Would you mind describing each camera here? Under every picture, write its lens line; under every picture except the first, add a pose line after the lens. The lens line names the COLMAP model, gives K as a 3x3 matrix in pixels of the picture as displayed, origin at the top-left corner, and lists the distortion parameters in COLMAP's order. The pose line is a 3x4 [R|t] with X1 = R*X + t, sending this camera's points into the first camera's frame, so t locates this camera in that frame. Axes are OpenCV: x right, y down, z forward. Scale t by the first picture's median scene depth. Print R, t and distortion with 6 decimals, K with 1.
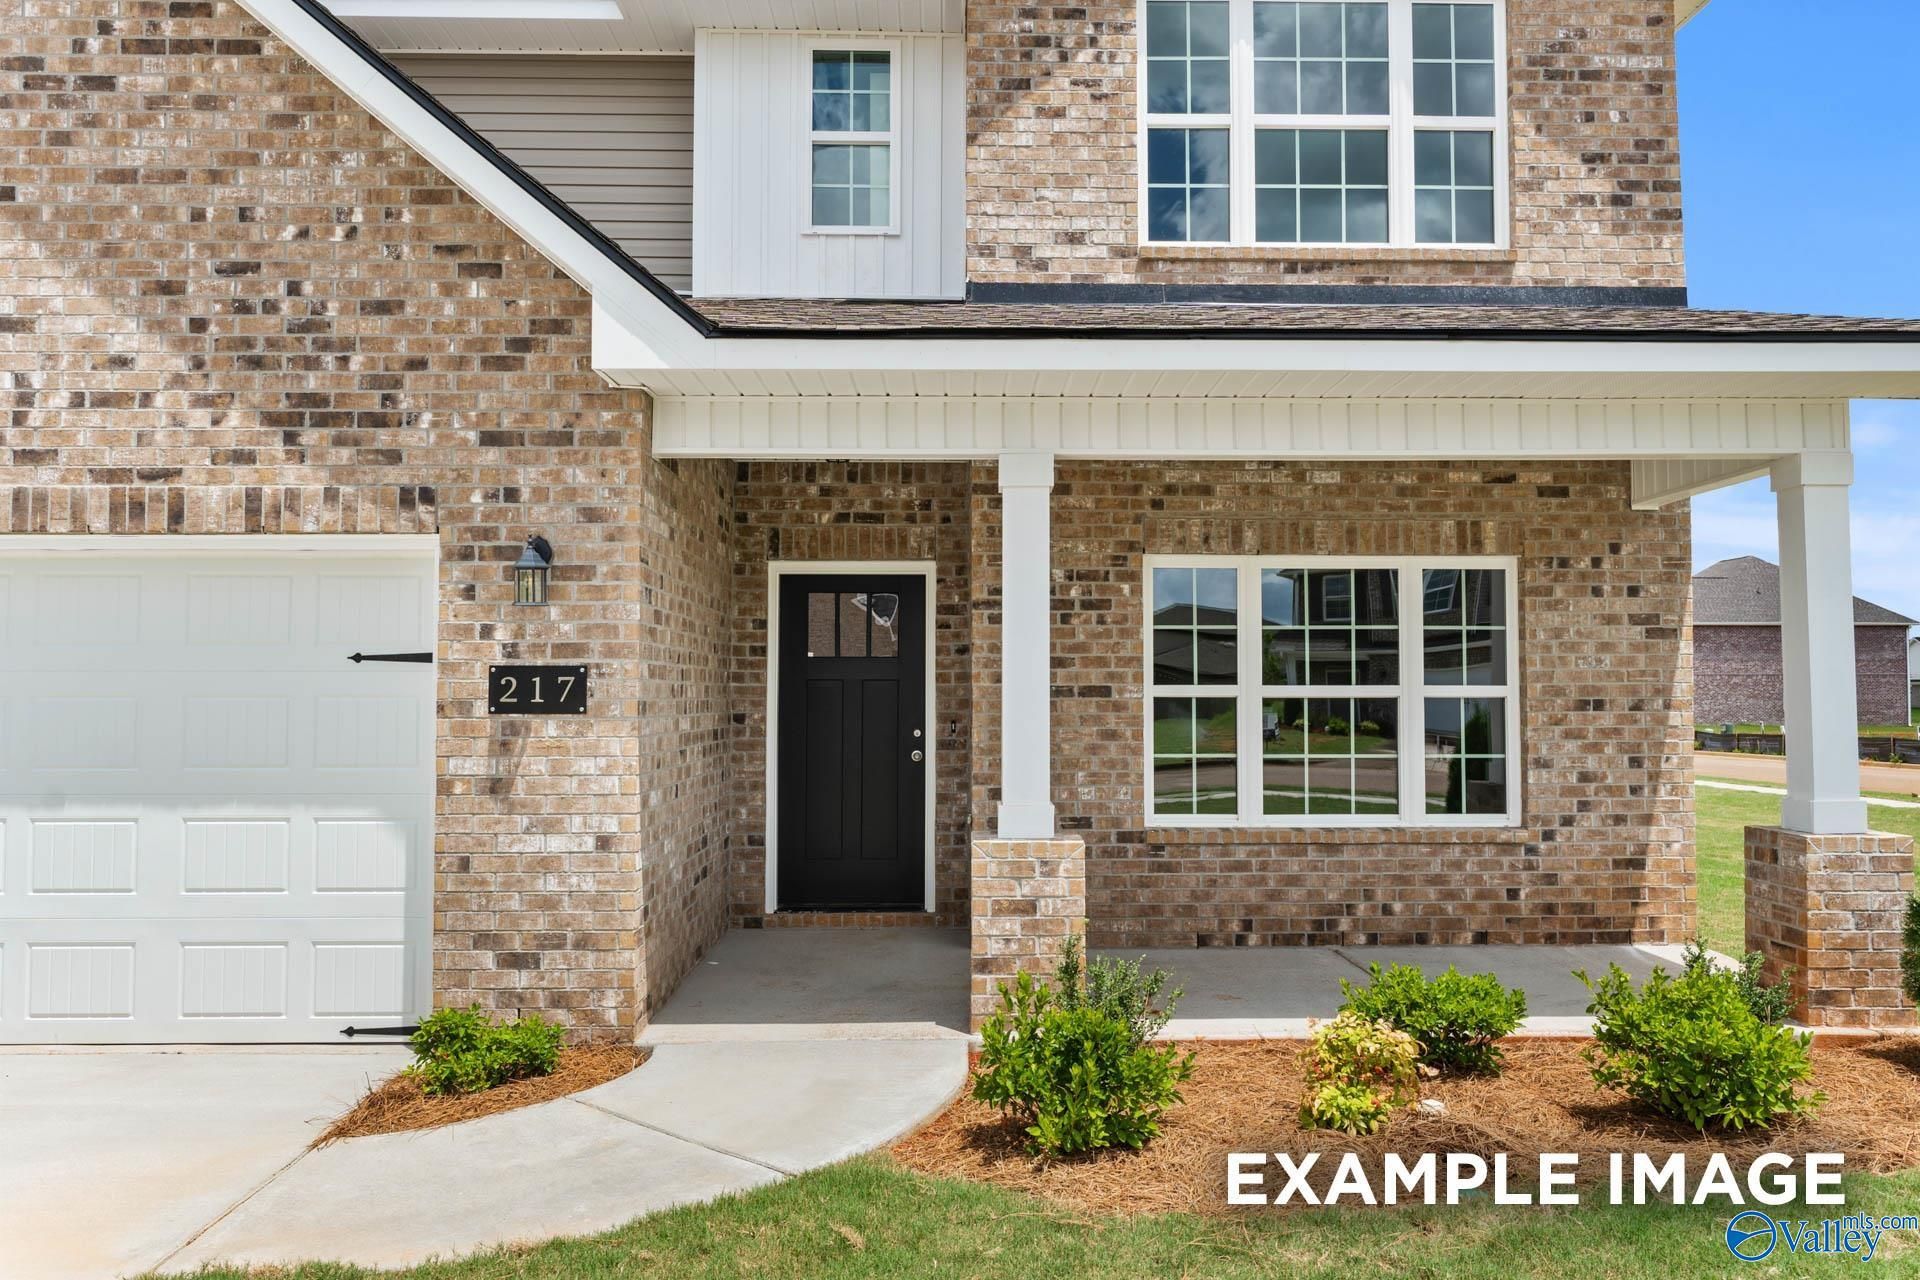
lens RADIAL K [[1360.1, 0, 973.3], [0, 1360.1, 638.5], [0, 0, 1]] dist [-0.007082, 0.006424]
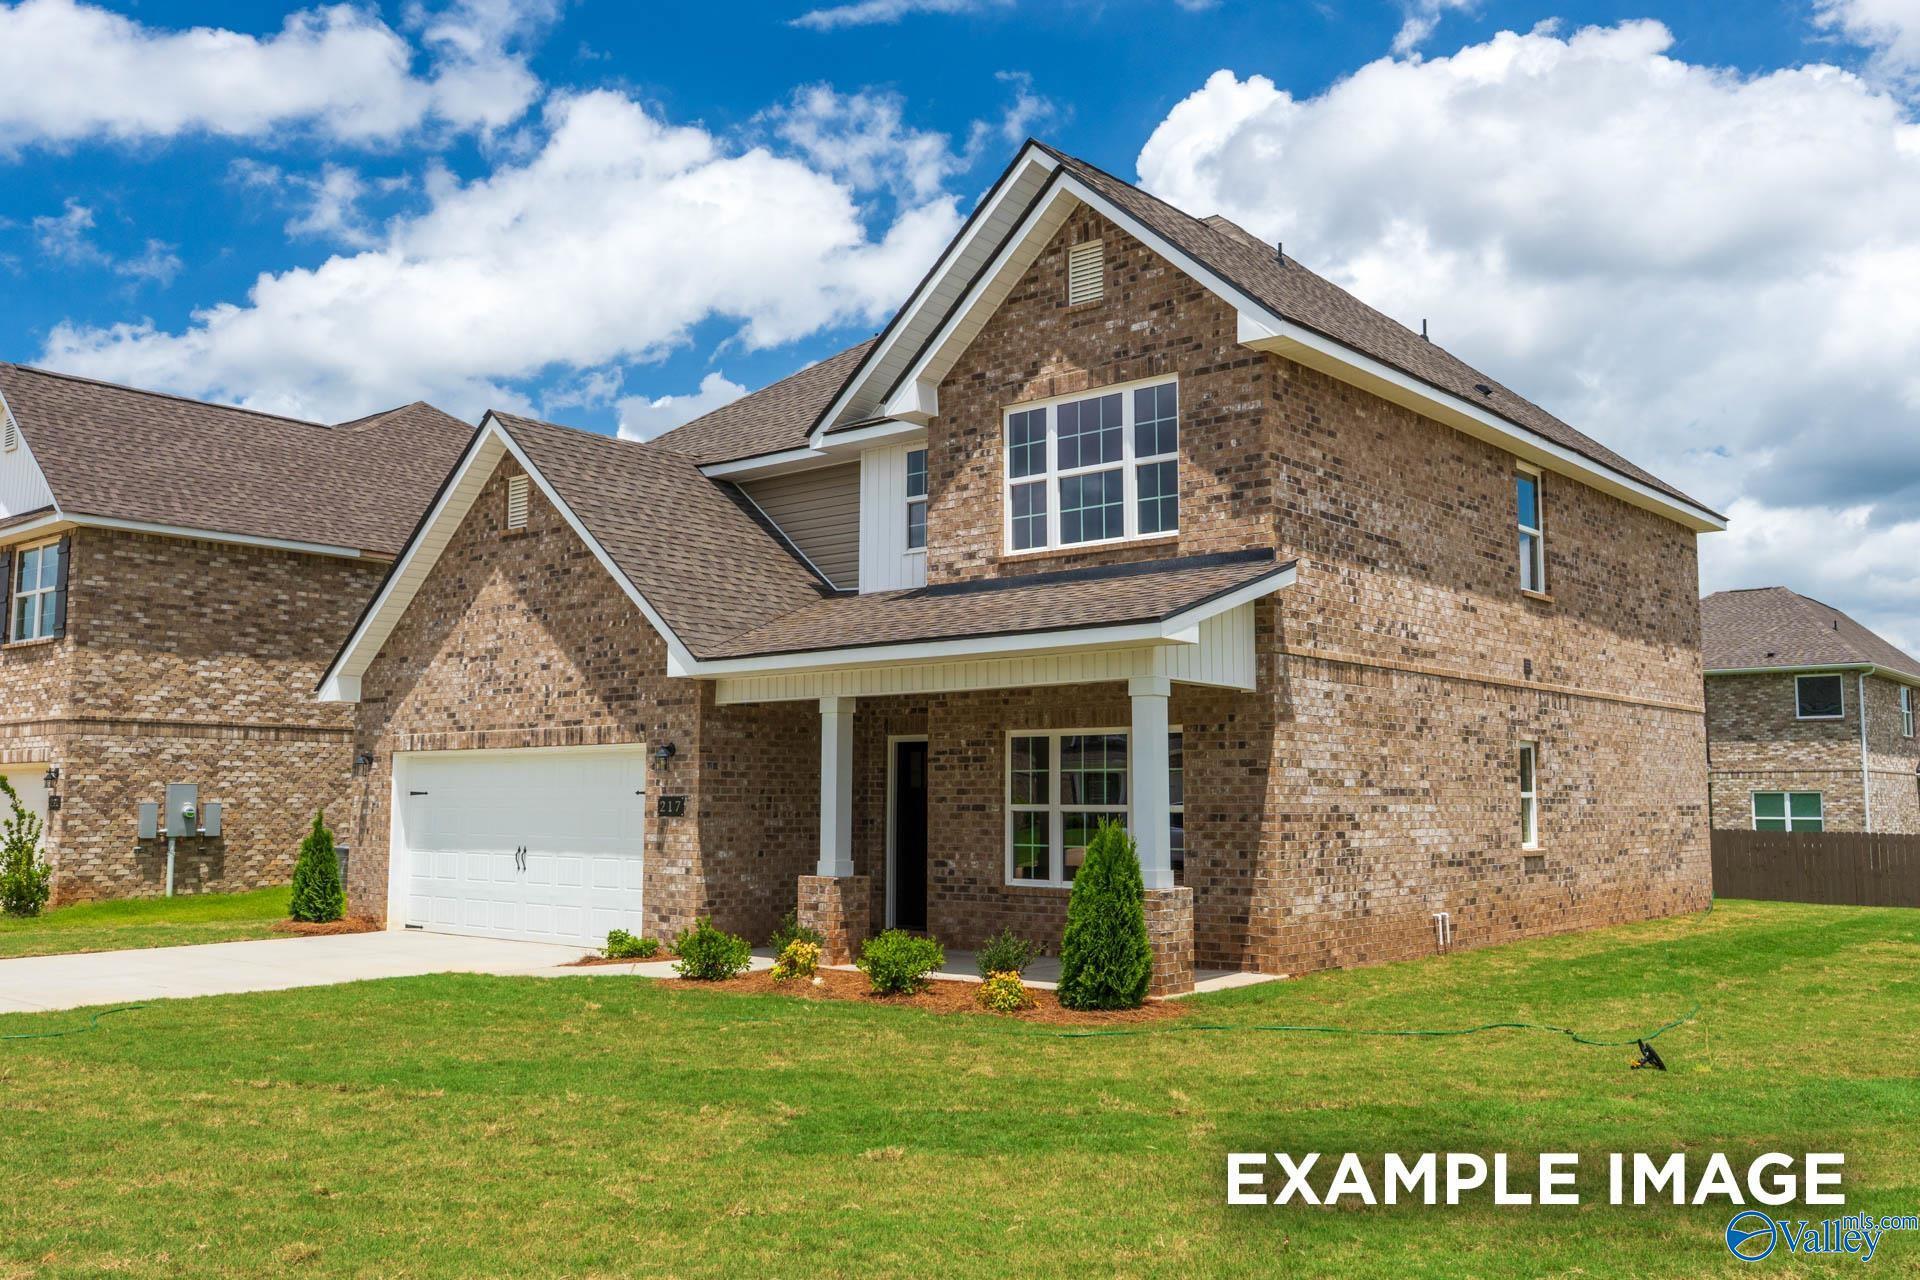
lens RADIAL K [[1642.8, 0, 977.4], [0, 1642.8, 627.1], [0, 0, 1]] dist [0.002866, -0.017504]
pose [[0.749848, -0.068646, -0.658039, 1.527005], [0.023183, 0.996718, -0.077559, -0.030630], [0.661204, 0.042902, 0.748979, -0.633545]]
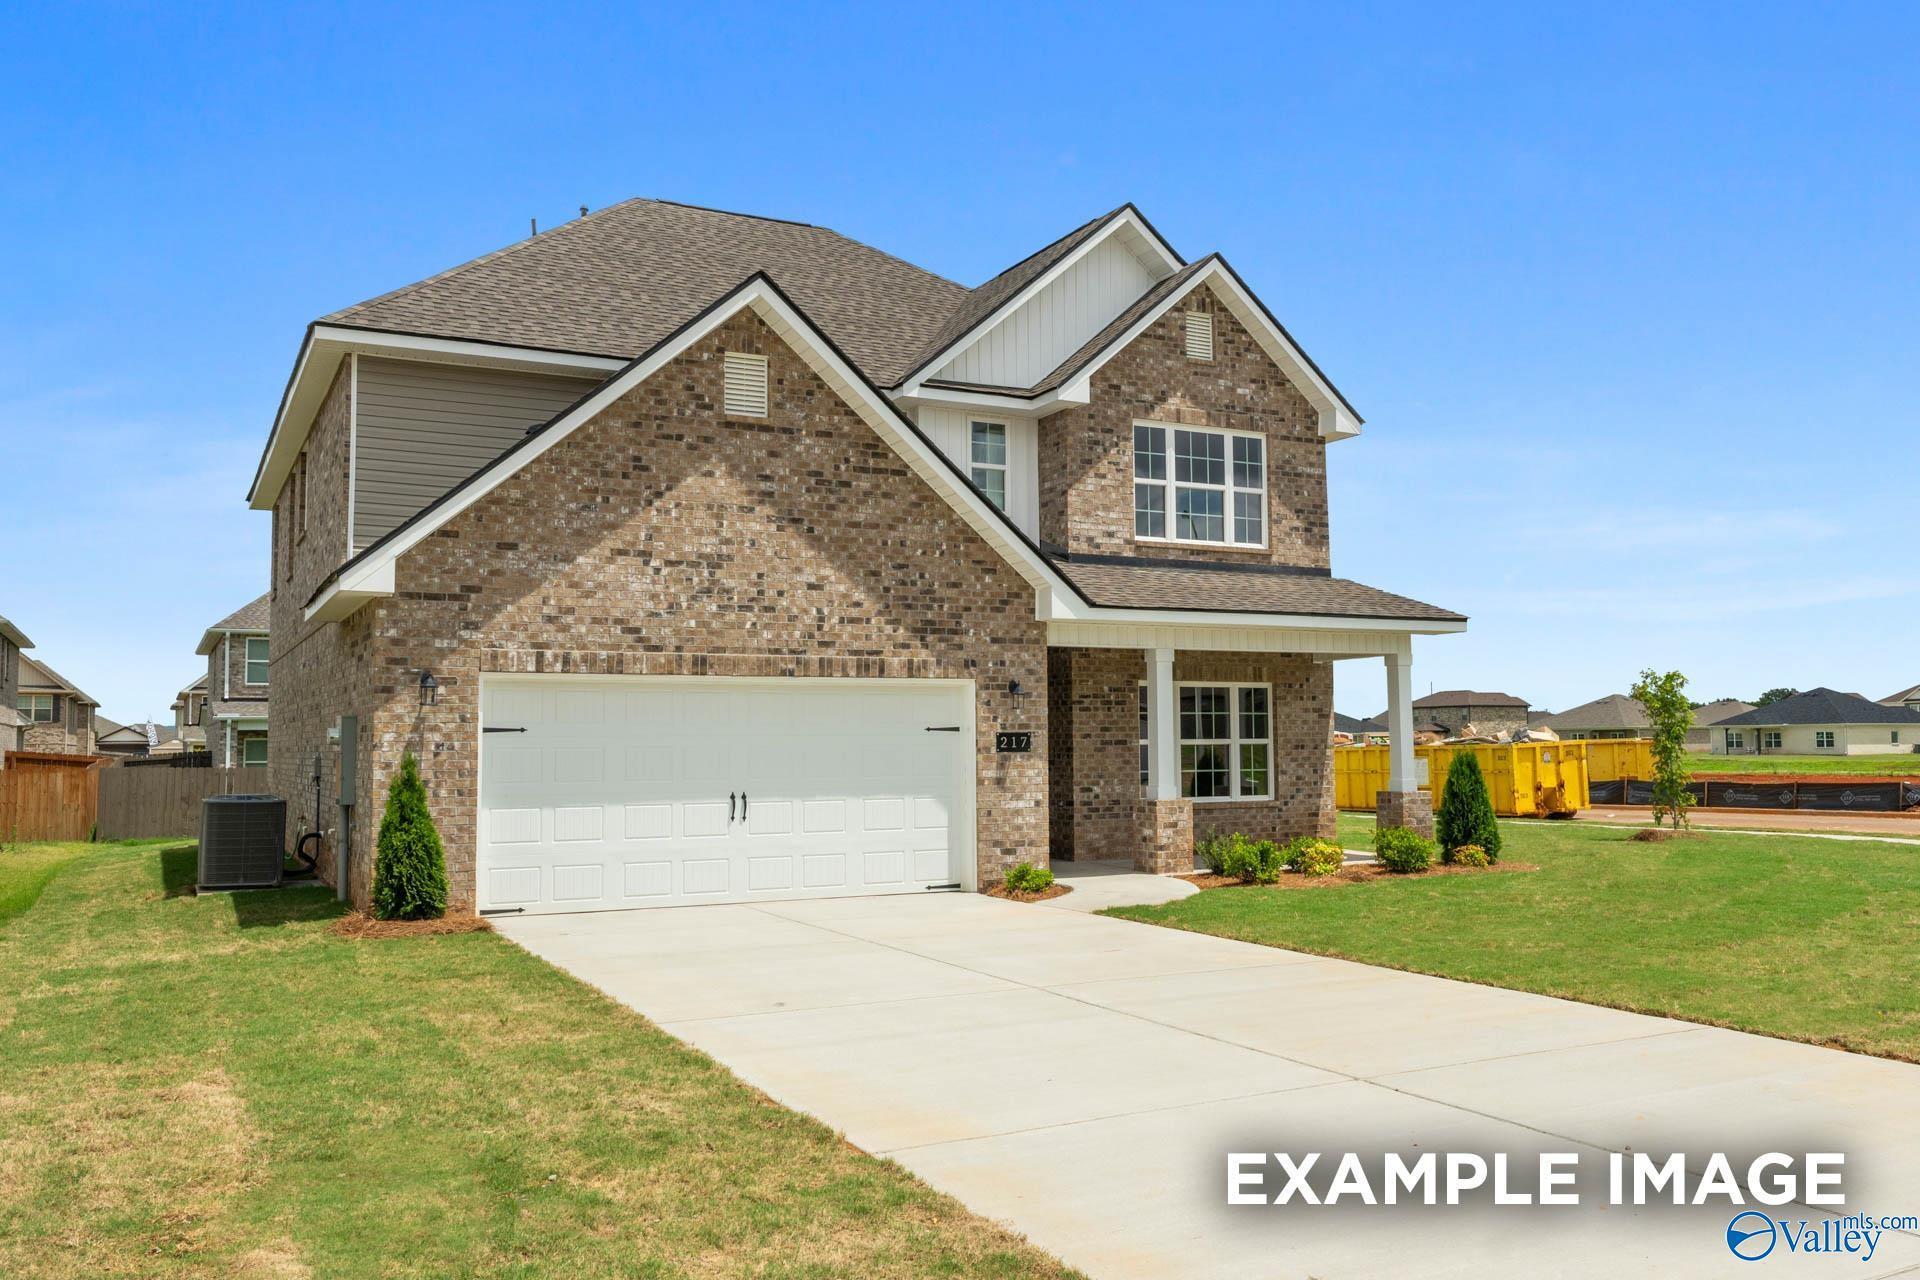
lens RADIAL K [[1519.1, 0, 969.1], [0, 1519.1, 641.6], [0, 0, 1]] dist [-0.002310, 0.001150]
pose [[0.894854, 0.023563, 0.445737, -1.225156], [-0.009602, 0.999391, -0.033554, -0.039188], [-0.446256, 0.025746, 0.894535, -1.088136]]
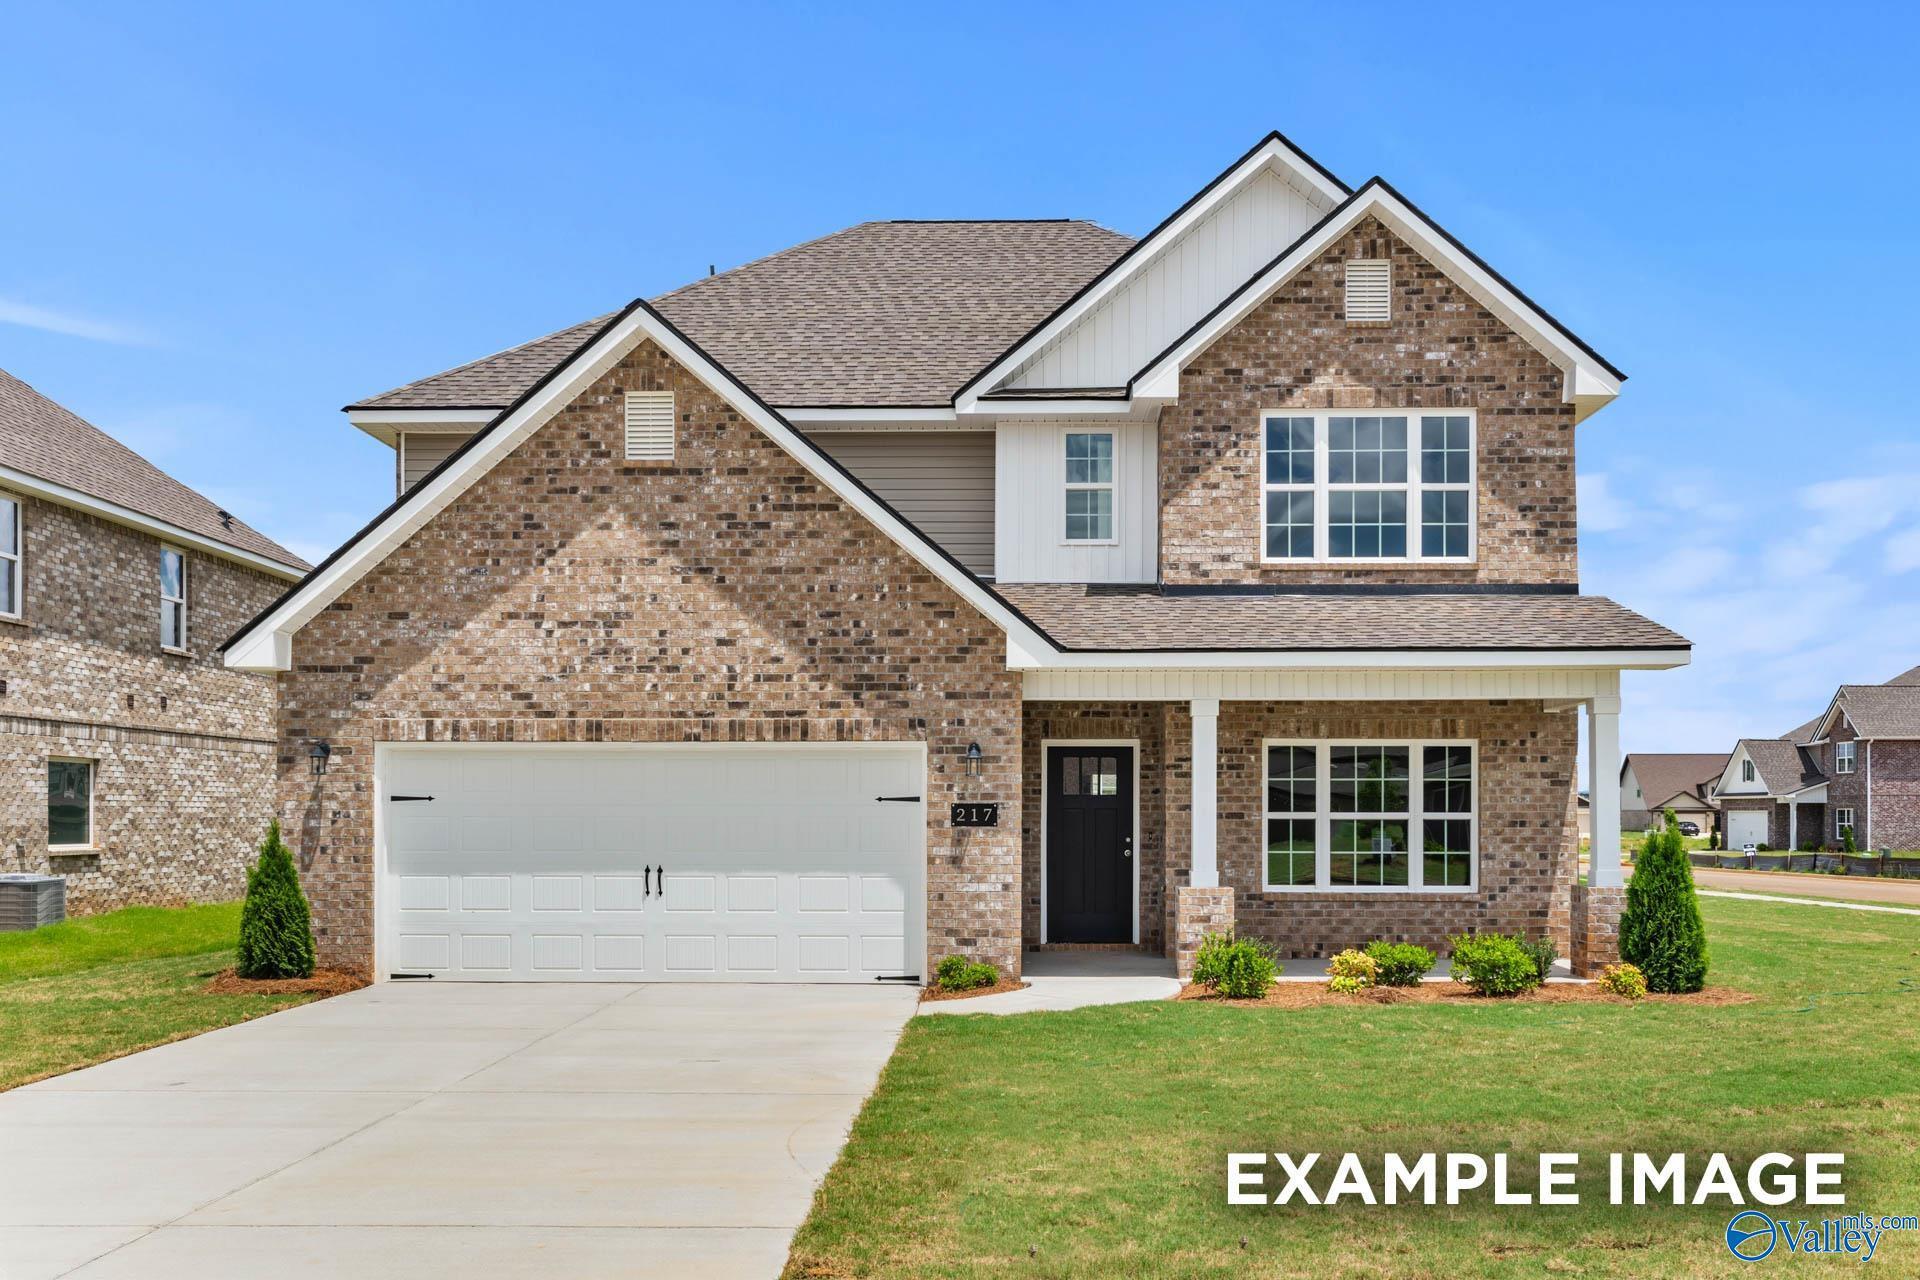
lens RADIAL K [[1642.8, 0, 977.2], [0, 1642.8, 802.6], [0, 0, 1]] dist [0.002866, -0.017504]
pose [[0.998960, 0.001205, -0.045583, -0.149421], [0.000336, 0.999429, 0.033783, -0.050860], [0.045597, -0.033763, 0.998389, -1.162801]]
